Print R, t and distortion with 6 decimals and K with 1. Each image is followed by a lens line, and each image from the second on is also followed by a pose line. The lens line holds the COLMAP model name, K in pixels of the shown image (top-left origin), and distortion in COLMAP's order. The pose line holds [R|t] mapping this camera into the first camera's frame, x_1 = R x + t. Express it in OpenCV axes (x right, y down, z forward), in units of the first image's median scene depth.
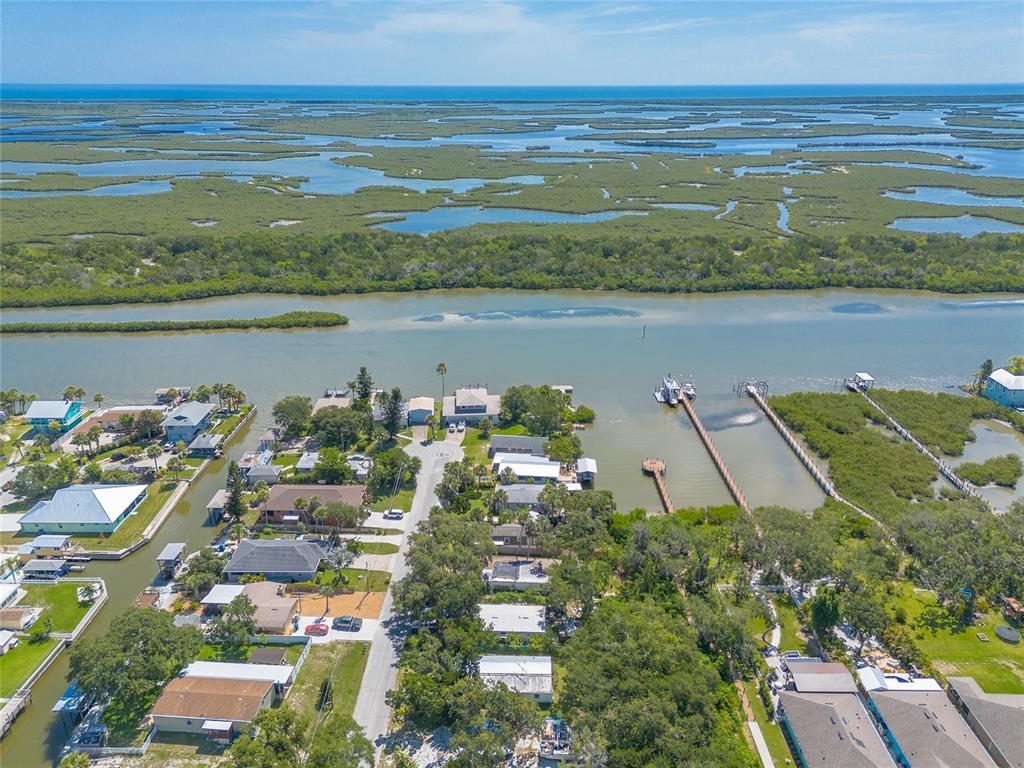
lens RADIAL K [[727.3, 0, 512.0], [0, 727.3, 384.0], [0, 0, 1]] dist [0.101404, -0.102901]
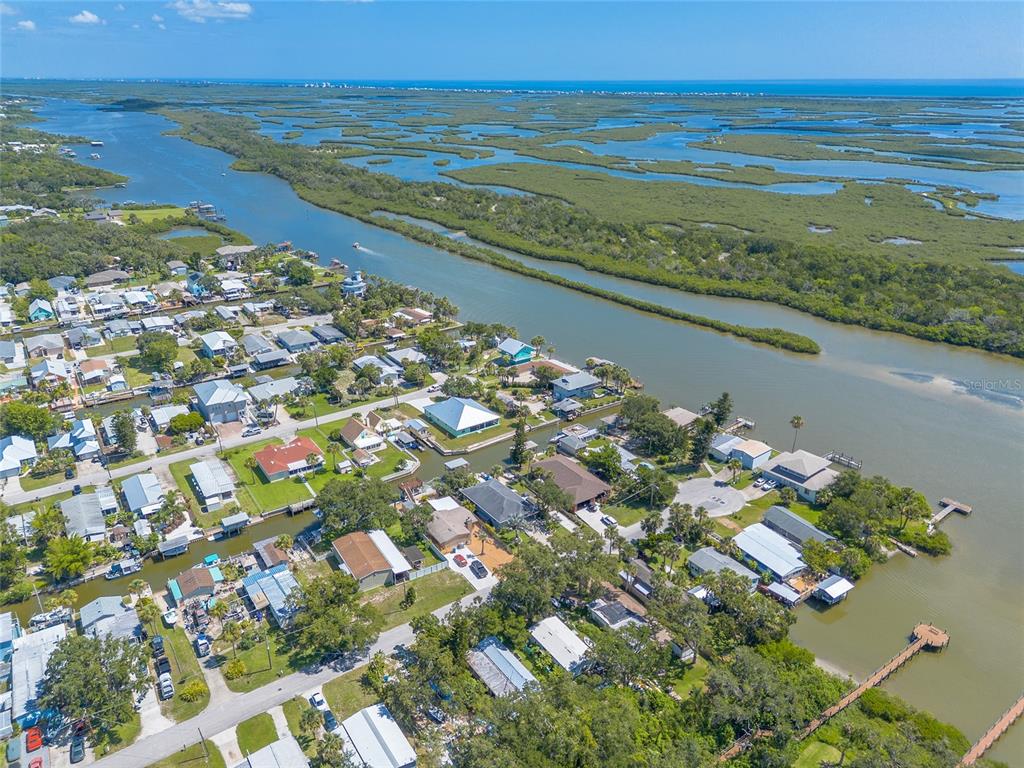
lens RADIAL K [[727.3, 0, 512.0], [0, 727.3, 384.0], [0, 0, 1]] dist [0.101404, -0.102901]
pose [[0.589626, 0.314297, -0.744015, 0.384227], [-0.310144, 0.938664, 0.150736, -0.099870], [0.745756, 0.141874, 0.650938, 0.137717]]
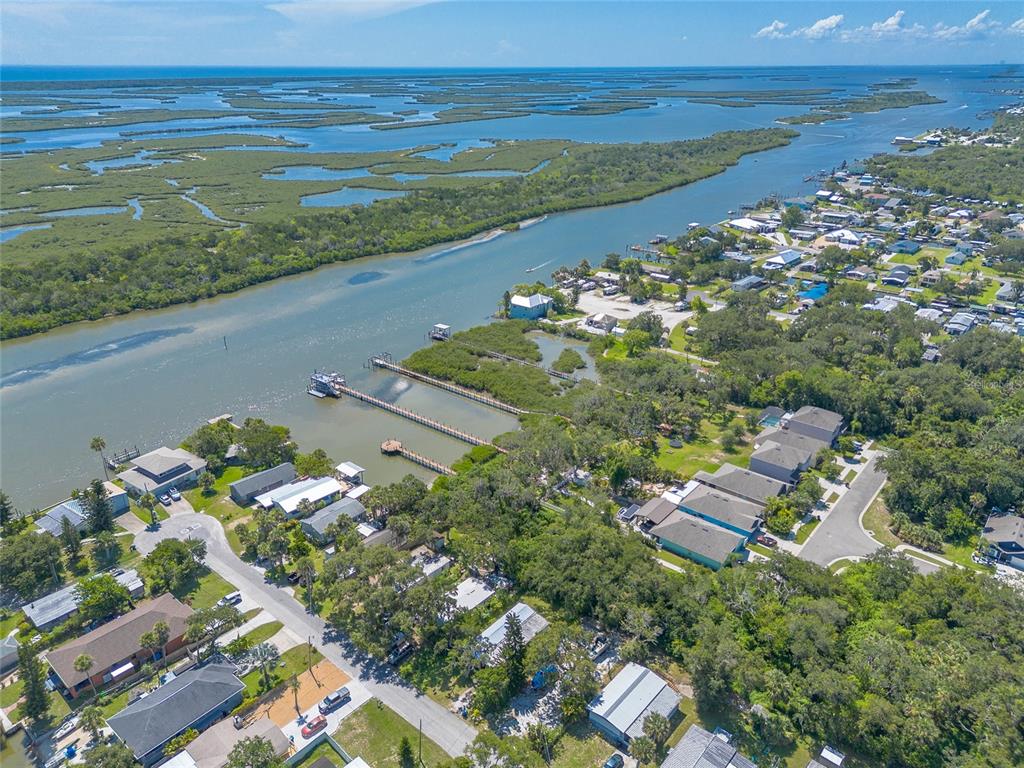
lens RADIAL K [[727.3, 0, 512.0], [0, 727.3, 384.0], [0, 0, 1]] dist [0.101404, -0.102901]
pose [[0.634375, -0.310112, 0.708095, -0.388966], [0.295240, 0.943762, 0.148821, -0.075211], [-0.714424, 0.114650, 0.690256, 0.102483]]
